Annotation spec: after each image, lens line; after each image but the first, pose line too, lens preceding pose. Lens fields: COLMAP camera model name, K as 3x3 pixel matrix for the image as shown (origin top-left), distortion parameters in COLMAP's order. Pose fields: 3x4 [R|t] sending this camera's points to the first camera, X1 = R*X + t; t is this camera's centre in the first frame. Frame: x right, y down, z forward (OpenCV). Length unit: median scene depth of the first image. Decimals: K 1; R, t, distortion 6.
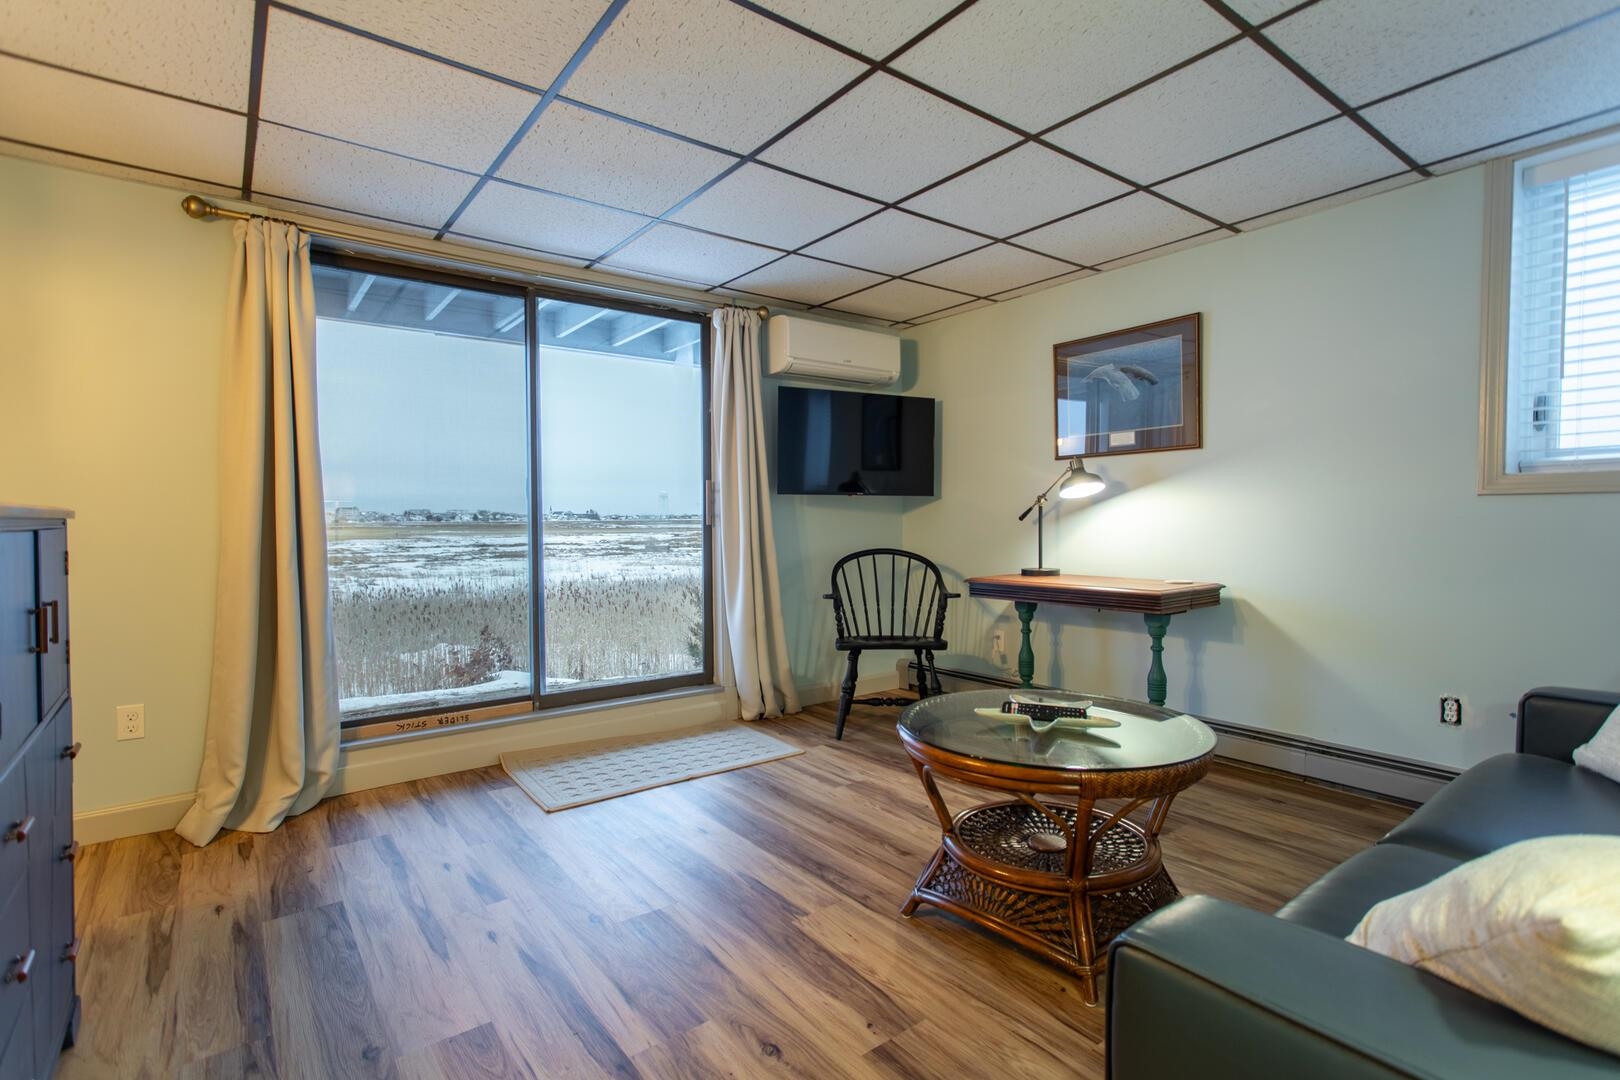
lens RADIAL K [[778.6, 0, 810.0], [0, 778.6, 540.0], [0, 0, 1]] dist [0.004378, 0.000882]
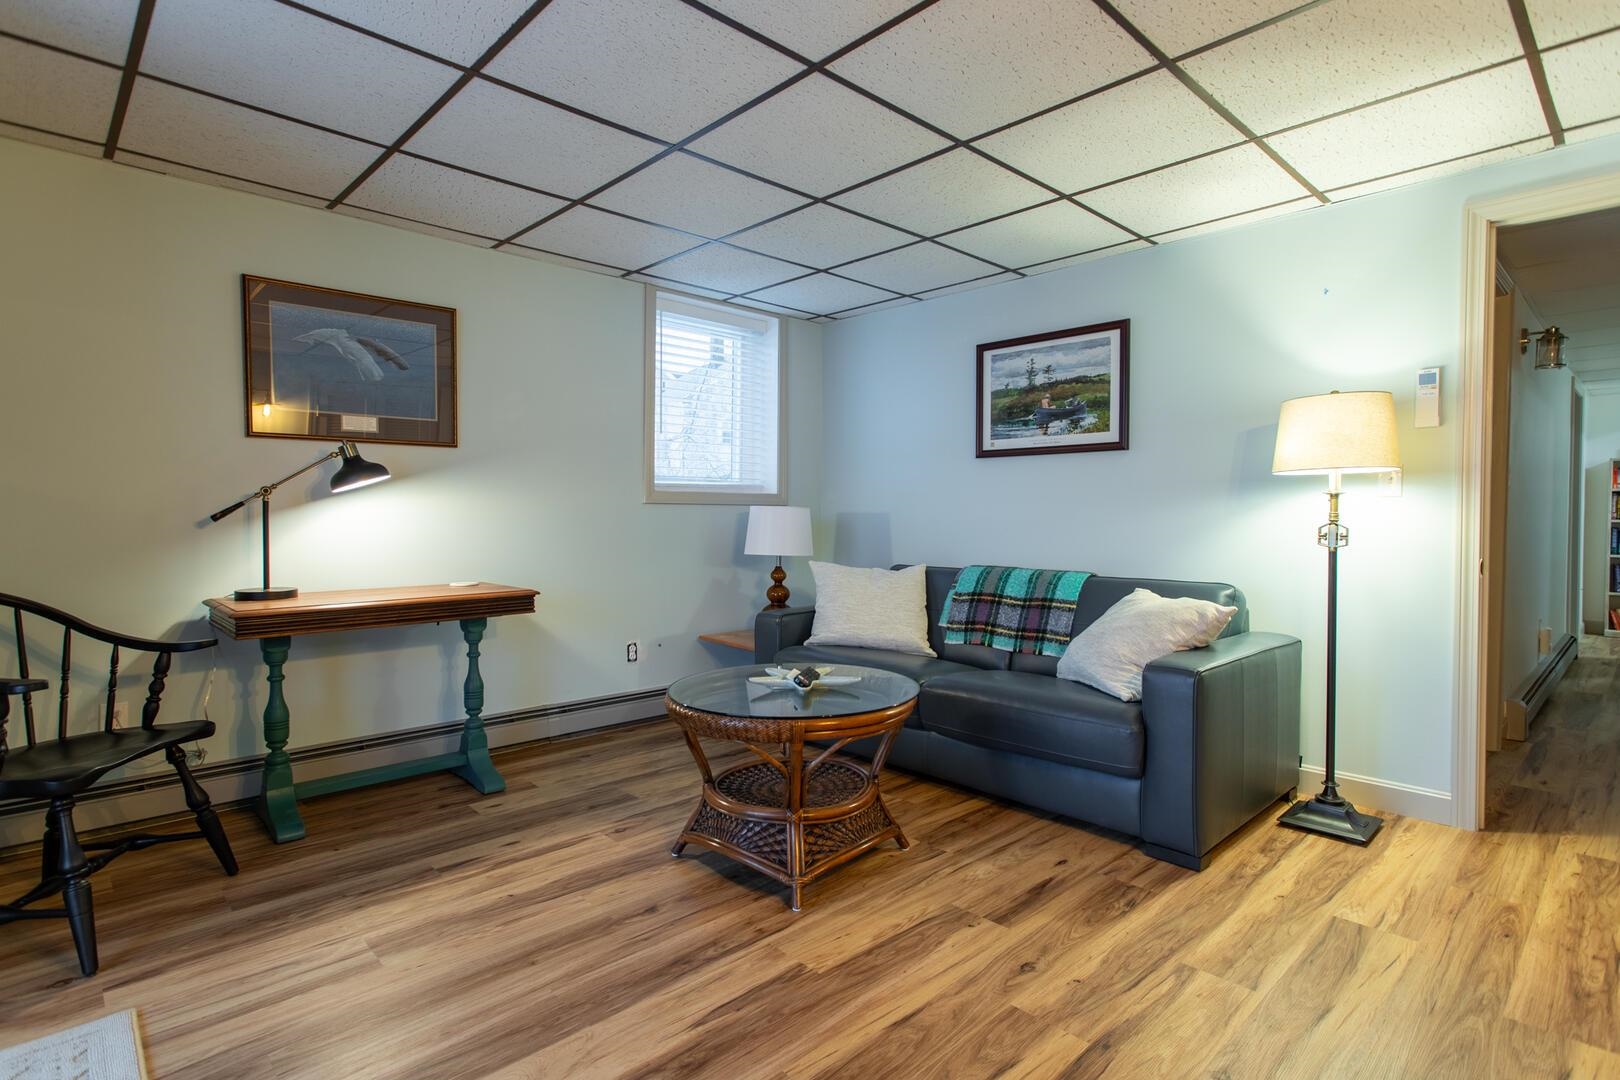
lens RADIAL K [[812.2, 0, 810.0], [0, 812.2, 540.0], [0, 0, 1]] dist [0.007188, 0.001037]
pose [[-0.113189, -0.023309, 0.993300, -0.620845], [0.027993, 0.999253, 0.026639, -0.017428], [-0.993179, 0.030821, -0.112452, 0.735217]]
